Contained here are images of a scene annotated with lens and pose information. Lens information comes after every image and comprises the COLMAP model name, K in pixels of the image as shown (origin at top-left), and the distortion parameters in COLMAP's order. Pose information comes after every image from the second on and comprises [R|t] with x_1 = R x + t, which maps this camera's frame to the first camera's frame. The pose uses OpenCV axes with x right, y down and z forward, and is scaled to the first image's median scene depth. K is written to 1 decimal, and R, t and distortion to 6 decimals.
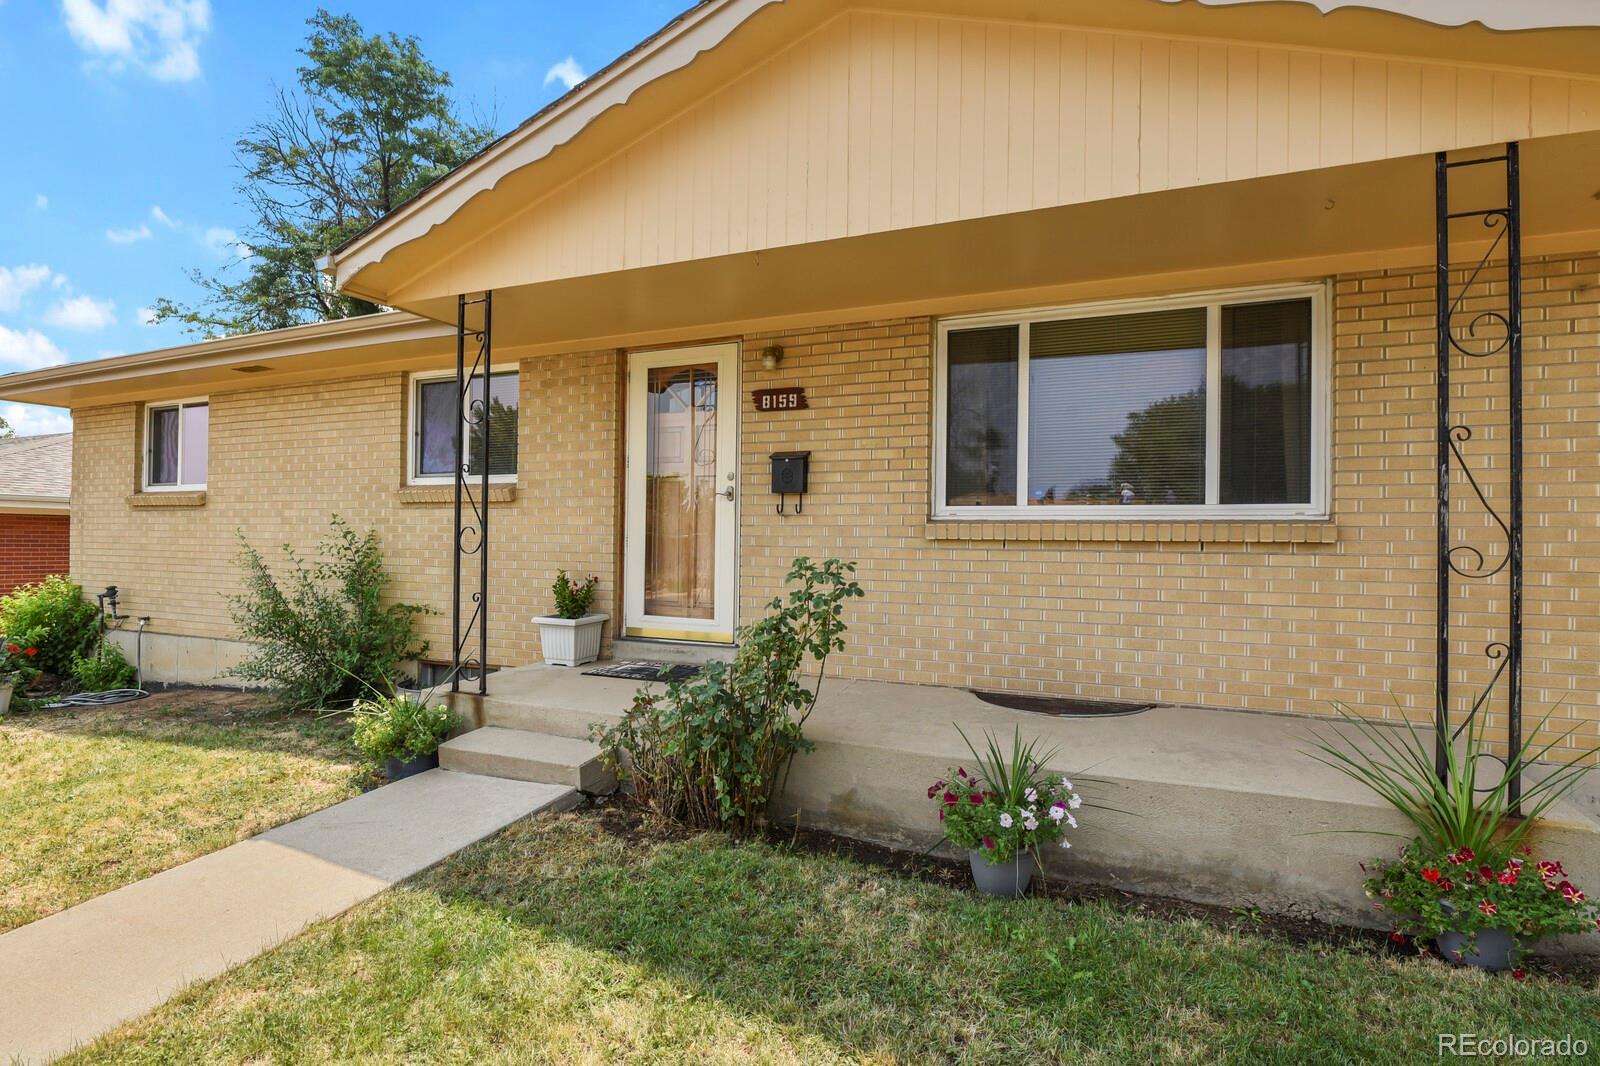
lens RADIAL K [[777.8, 0, 796.5], [0, 777.8, 541.4], [0, 0, 1]] dist [-0.021400, -0.000379]
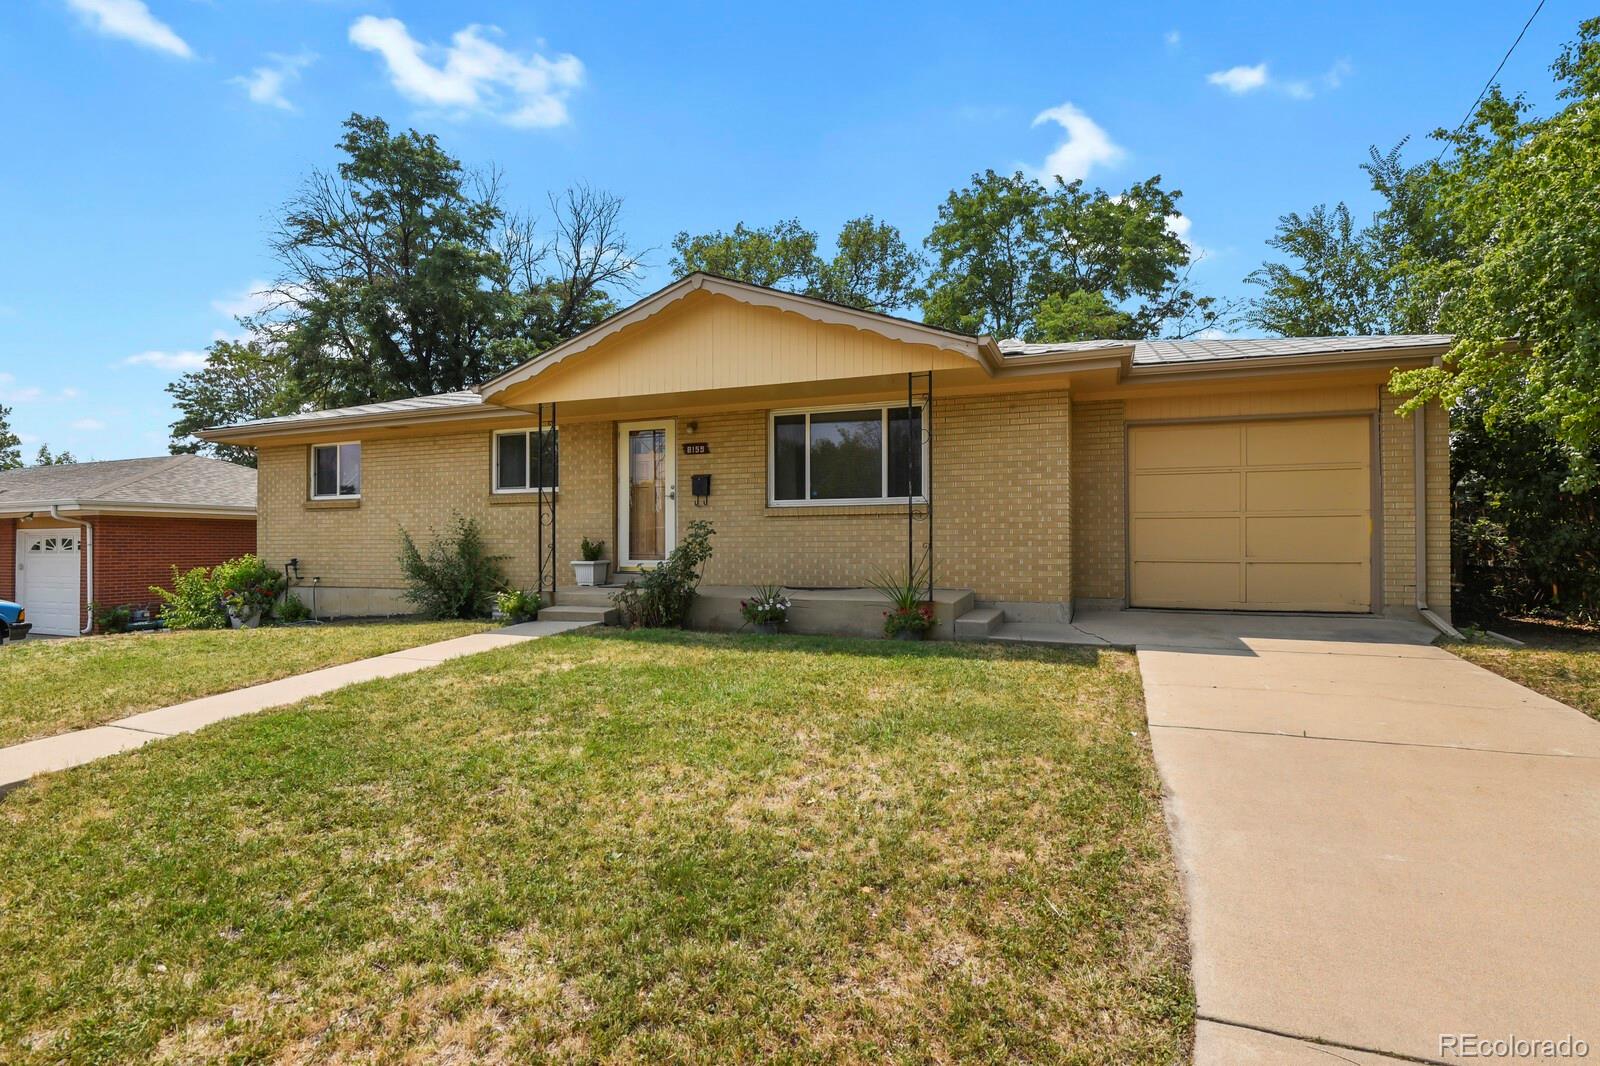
lens RADIAL K [[777.8, 0, 796.5], [0, 777.8, 541.4], [0, 0, 1]] dist [-0.021400, -0.000379]
pose [[0.999393, -0.015579, 0.031164, 0.156142], [0.015664, 0.999874, -0.002497, 0.060005], [-0.031121, 0.002984, 0.999511, -0.919398]]
